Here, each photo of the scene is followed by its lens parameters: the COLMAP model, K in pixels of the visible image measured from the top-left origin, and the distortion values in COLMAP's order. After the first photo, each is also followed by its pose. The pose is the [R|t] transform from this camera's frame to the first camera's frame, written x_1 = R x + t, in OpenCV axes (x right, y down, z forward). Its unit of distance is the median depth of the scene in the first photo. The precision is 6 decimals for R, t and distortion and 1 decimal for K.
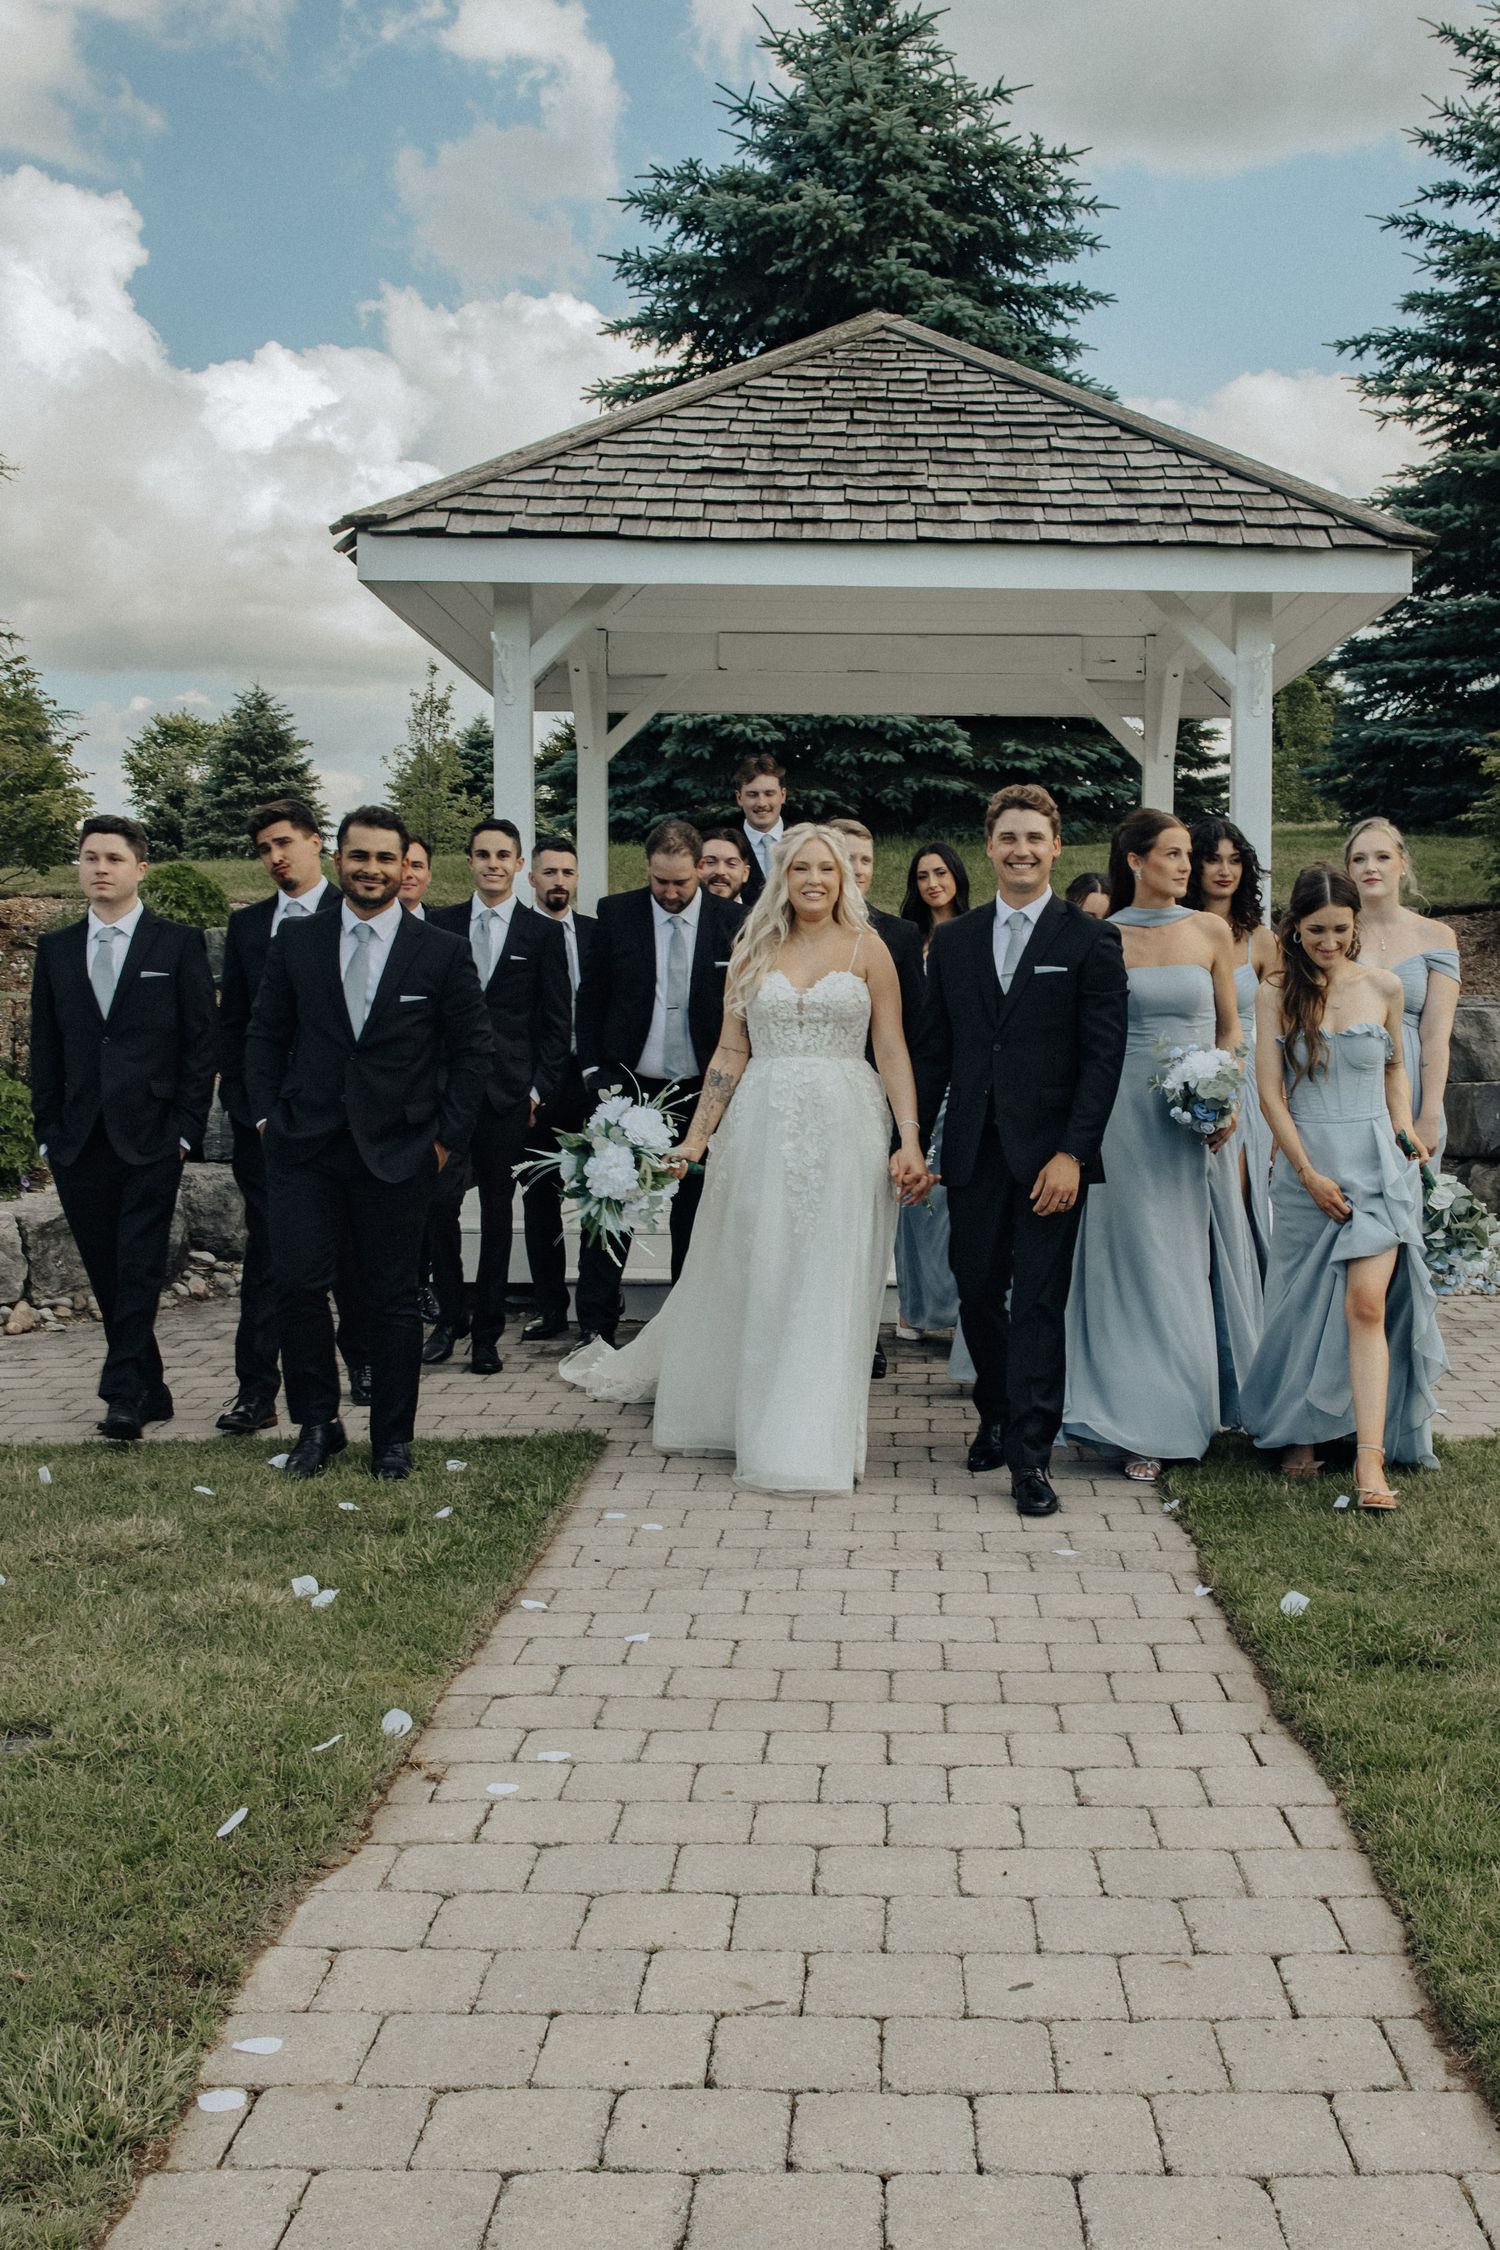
lens RADIAL K [[3565.6, 0, 750.0], [0, 3565.6, 1125.0], [0, 0, 1]] dist [-0.021283, -0.023207]
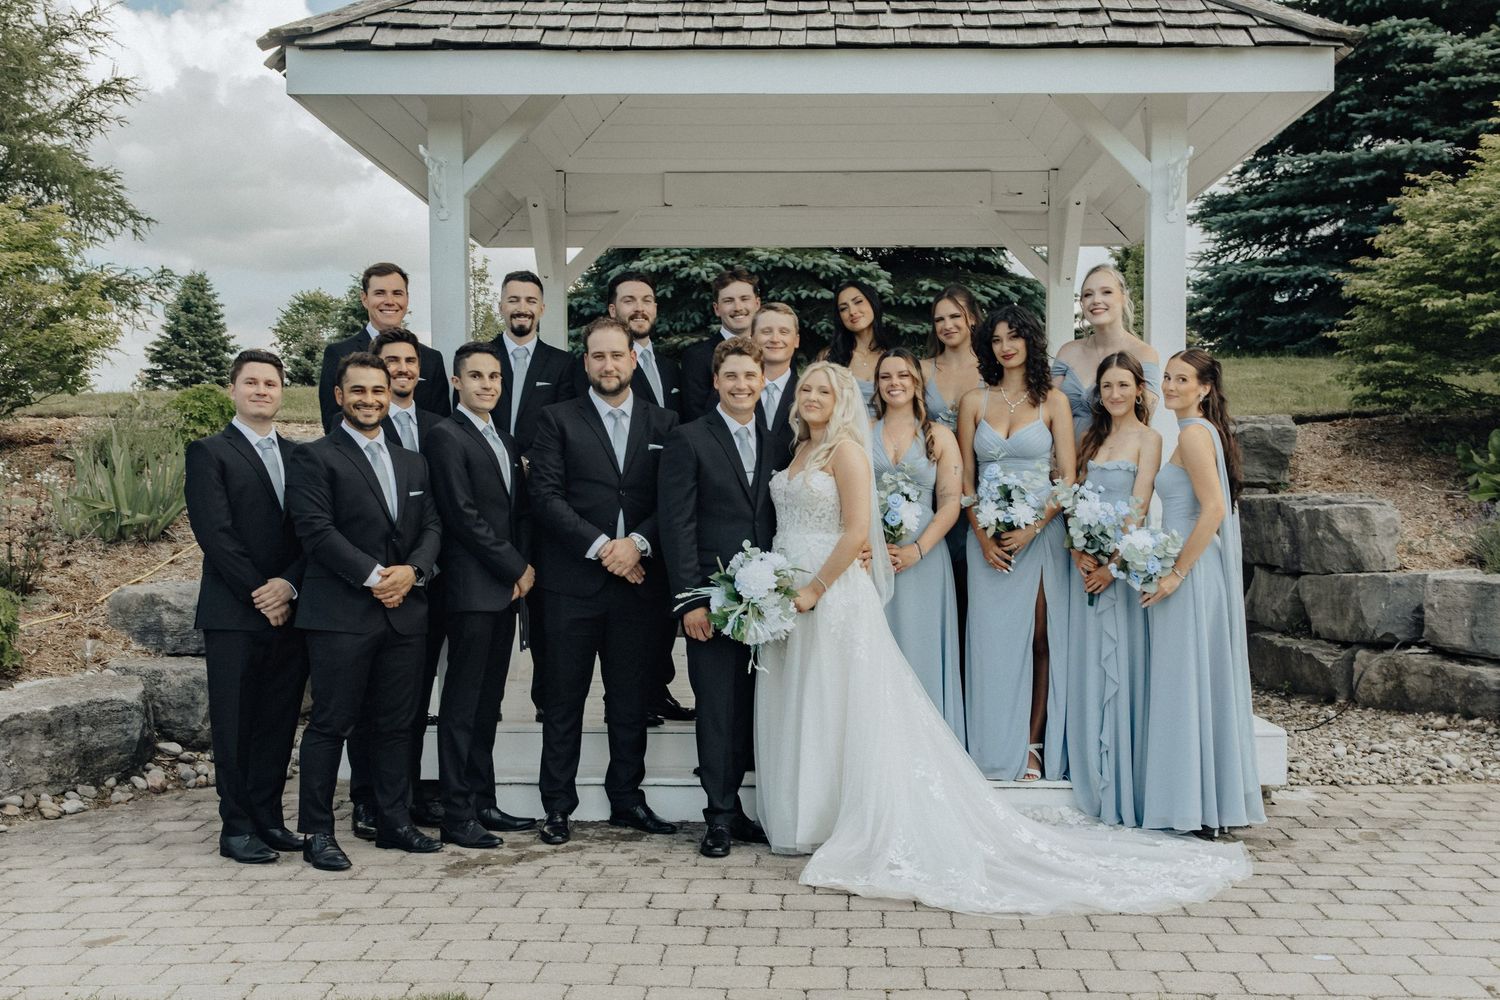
lens RADIAL K [[1609.7, 0, 748.7], [0, 1609.7, 527.4], [0, 0, 1]] dist [0.000243, 0.016225]
pose [[0.999579, -0.005869, -0.028415, 0.033250], [0.005530, 0.999913, -0.011995, -0.022160], [0.028482, 0.011833, 0.999524, 0.529679]]
